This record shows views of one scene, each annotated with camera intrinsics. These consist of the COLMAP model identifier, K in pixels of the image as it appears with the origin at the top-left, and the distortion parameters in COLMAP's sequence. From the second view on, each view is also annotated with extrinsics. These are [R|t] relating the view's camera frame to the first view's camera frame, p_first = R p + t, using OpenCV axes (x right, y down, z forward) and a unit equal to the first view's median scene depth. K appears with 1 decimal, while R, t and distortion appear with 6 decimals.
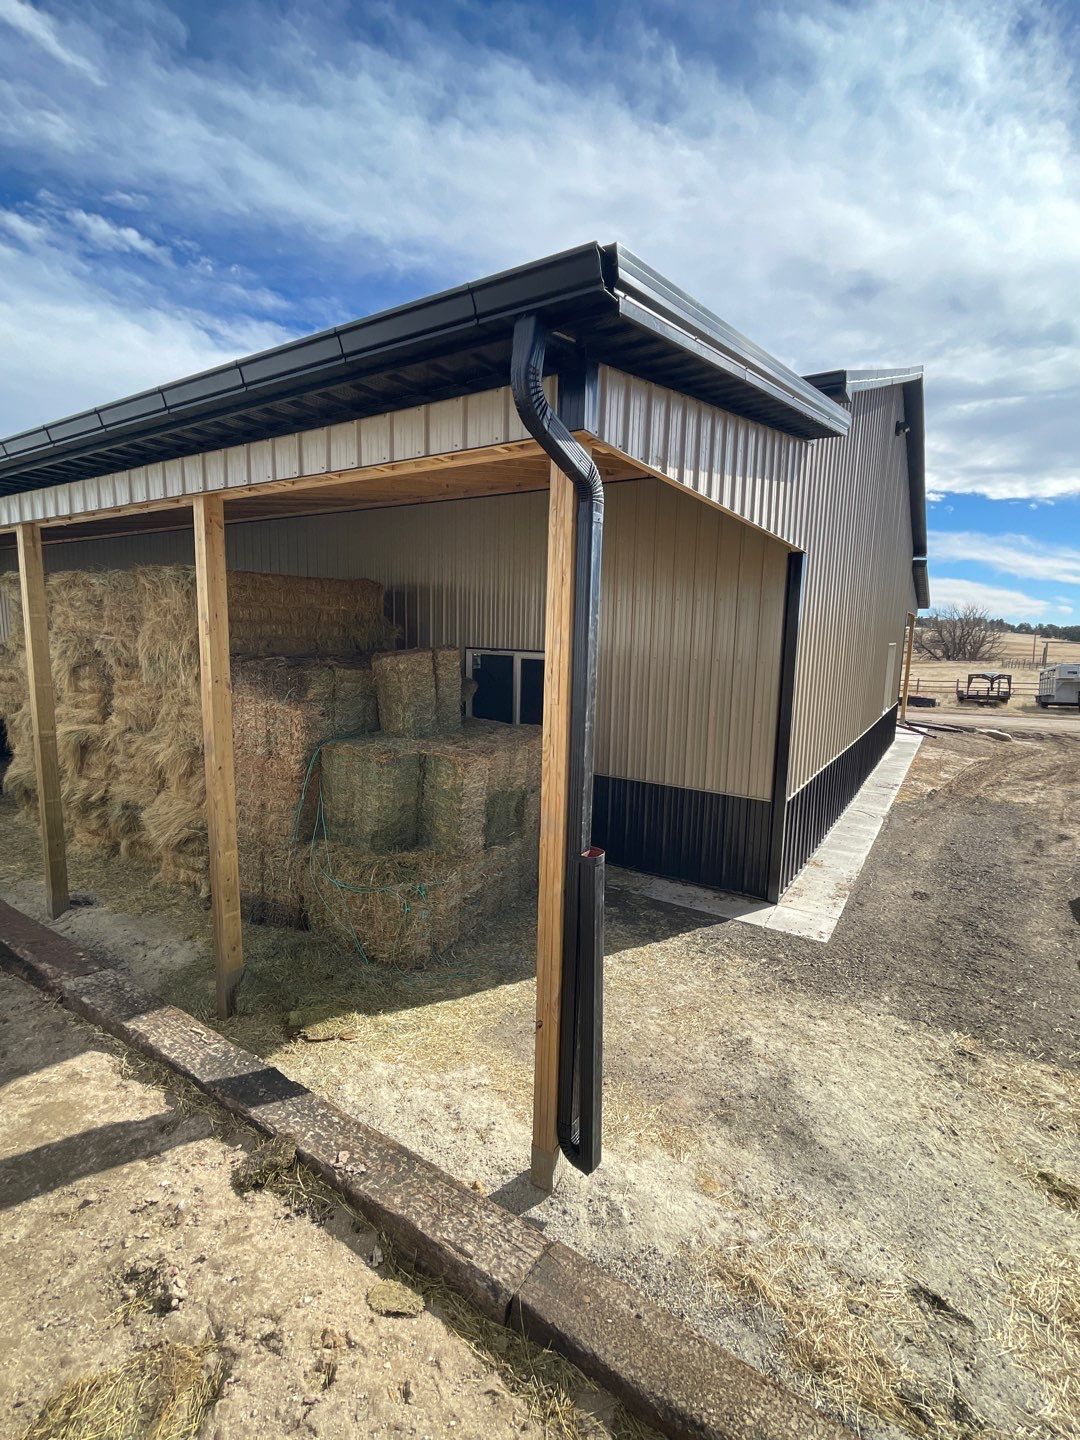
lens RADIAL K [[649.7, 0, 540.0], [0, 649.7, 720.0], [0, 0, 1]] dist [-0.002371, -0.000184]
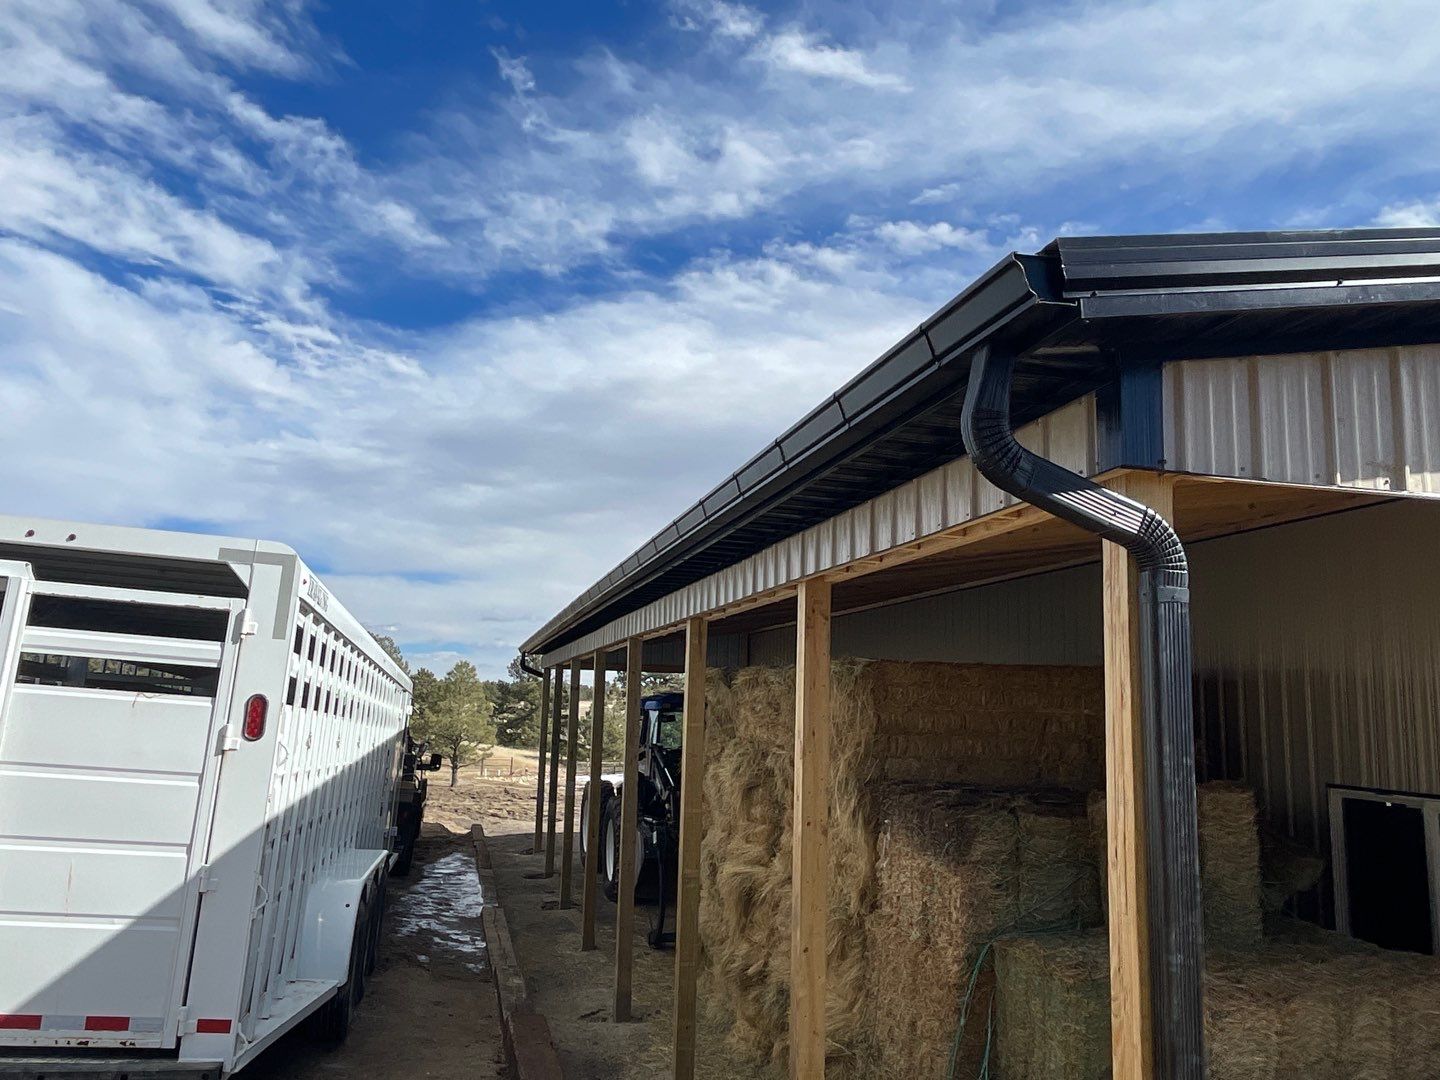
lens RADIAL K [[1098.5, 0, 720.0], [0, 1098.5, 540.0], [0, 0, 1]] dist [-0.012711, -0.000236]
pose [[0.721546, -0.104792, -0.684390, 0.197688], [-0.108382, 0.959198, -0.261136, -0.020771], [0.683831, 0.262597, 0.680748, 0.005590]]
